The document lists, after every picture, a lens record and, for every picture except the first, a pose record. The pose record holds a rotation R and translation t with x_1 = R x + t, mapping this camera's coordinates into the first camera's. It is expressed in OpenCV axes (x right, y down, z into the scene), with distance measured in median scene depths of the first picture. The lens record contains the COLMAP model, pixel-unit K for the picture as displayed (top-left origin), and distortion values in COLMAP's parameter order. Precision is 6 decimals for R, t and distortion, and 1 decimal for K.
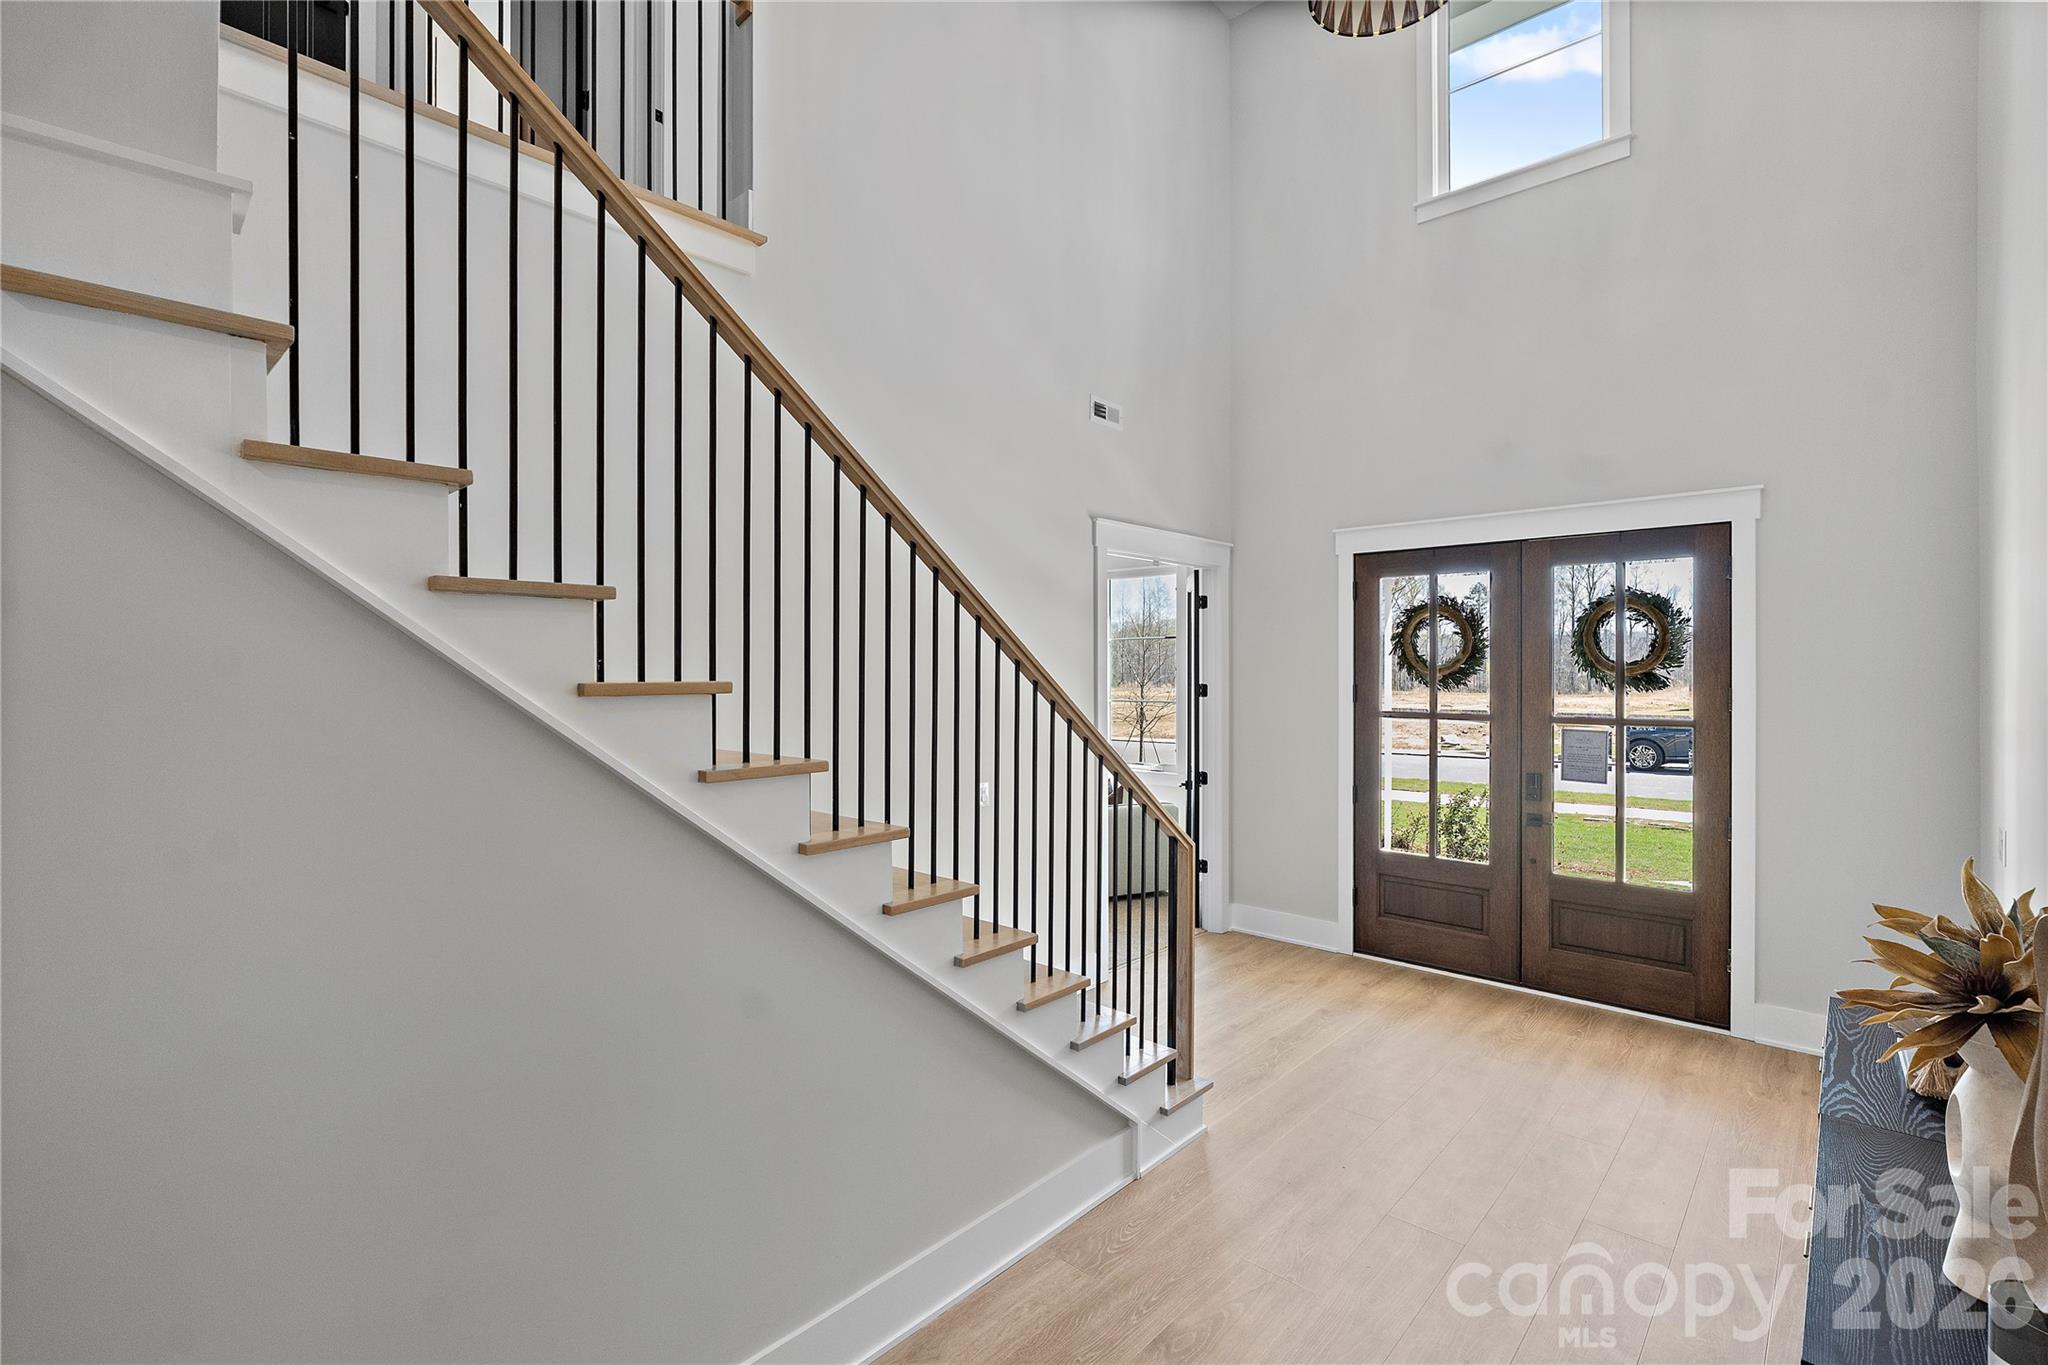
lens RADIAL K [[932.1, 0, 1009.9], [0, 932.1, 682.2], [0, 0, 1]] dist [-0.010484, 0.000226]
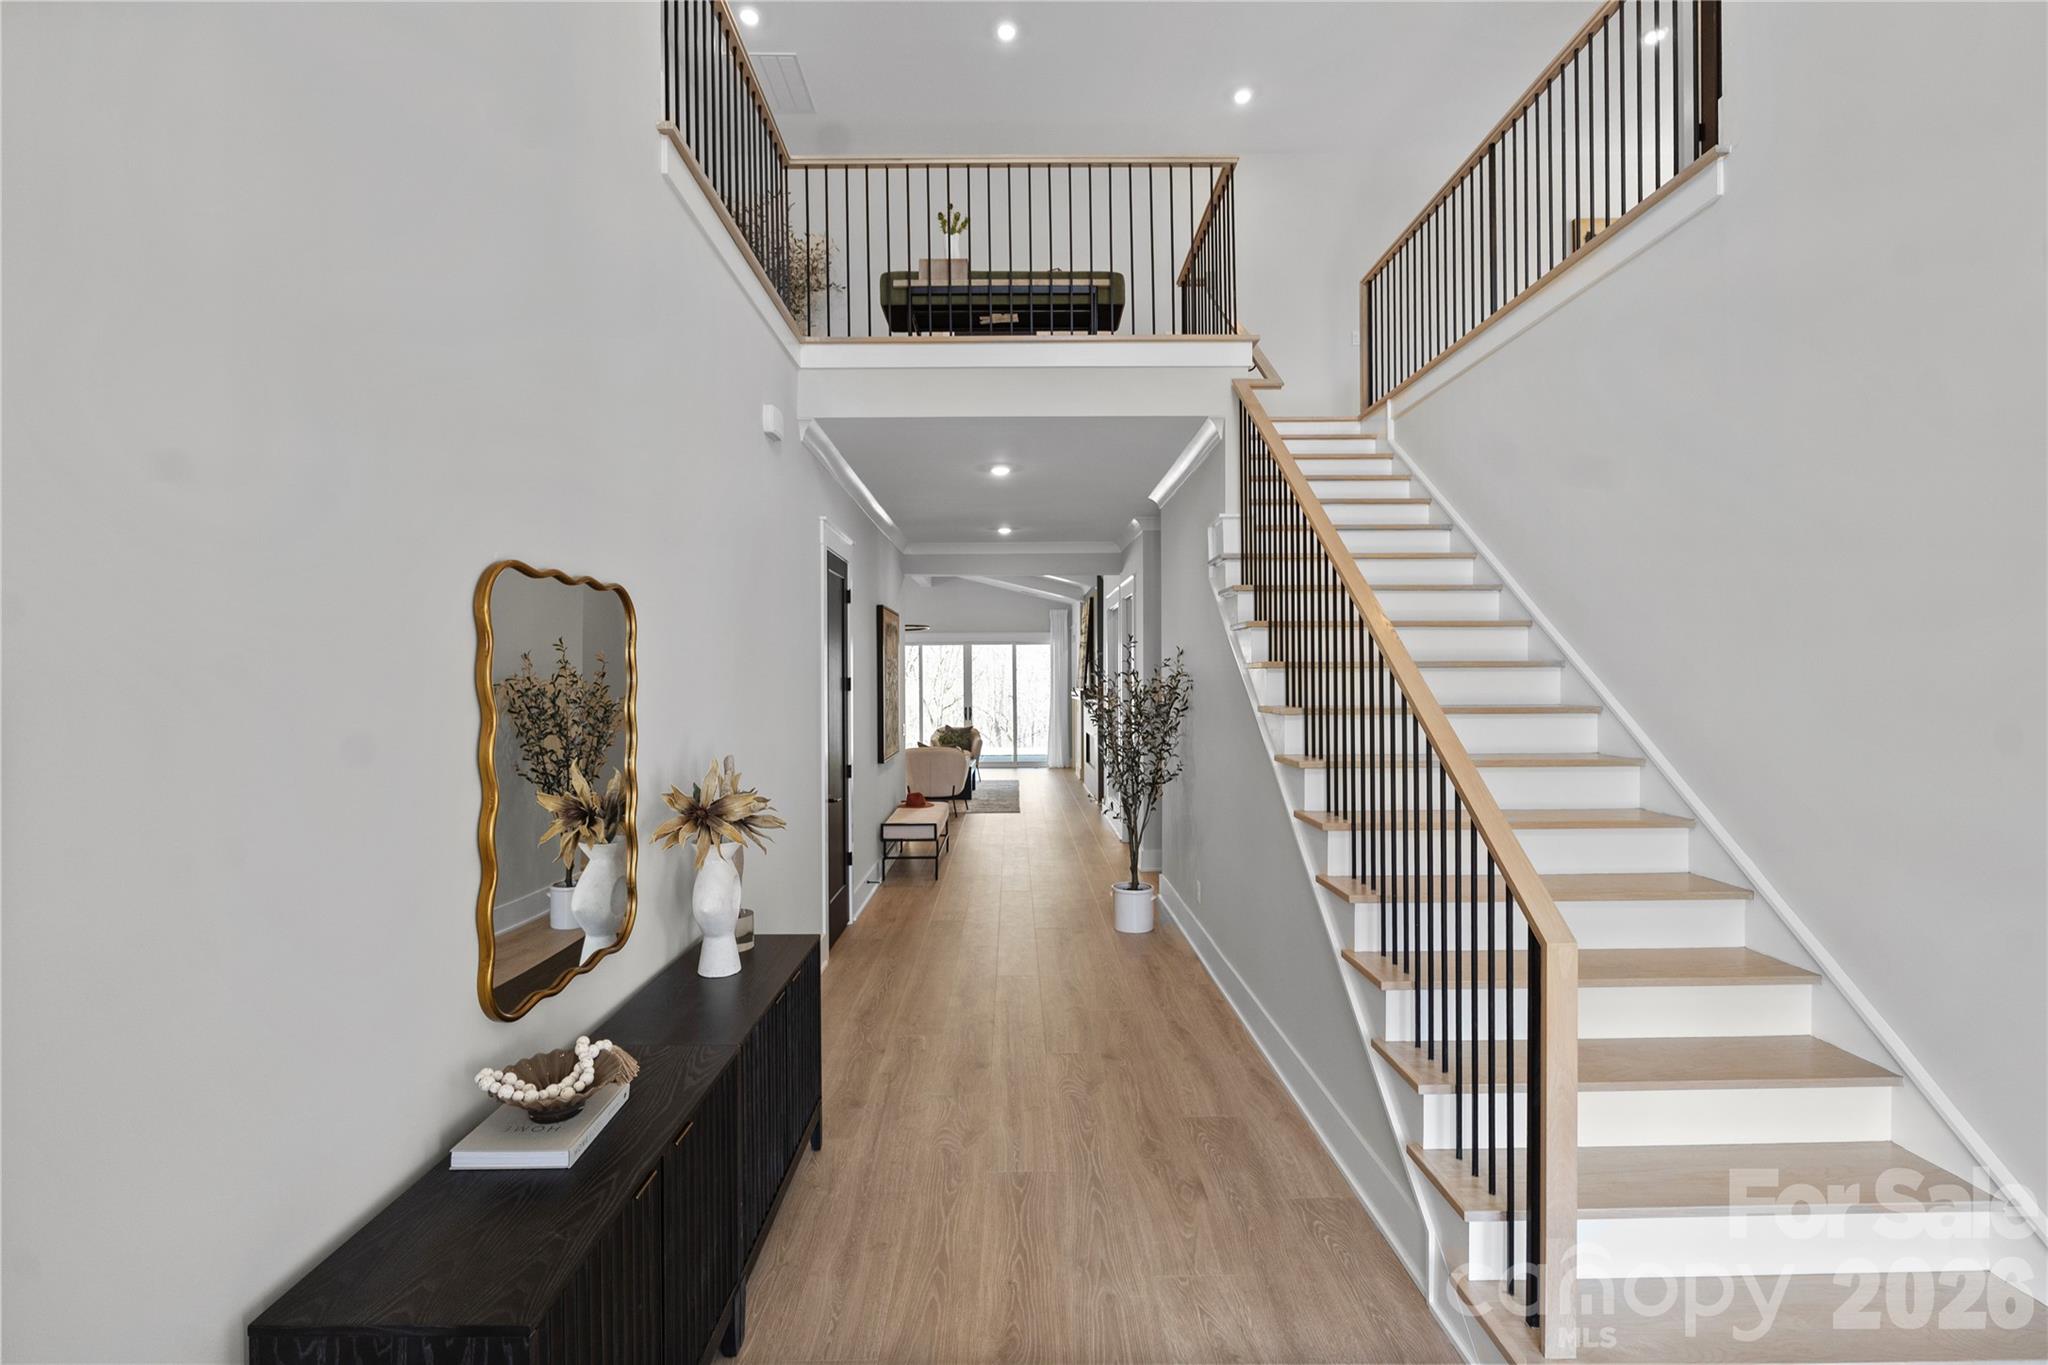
lens RADIAL K [[932.1, 0, 1022.5], [0, 932.1, 682.6], [0, 0, 1]] dist [-0.010484, 0.000226]
pose [[-0.727921, 0.011835, -0.685559, 1.108048], [0.004232, 0.999910, 0.012768, 0.013295], [0.685648, 0.006393, -0.727905, 1.630678]]
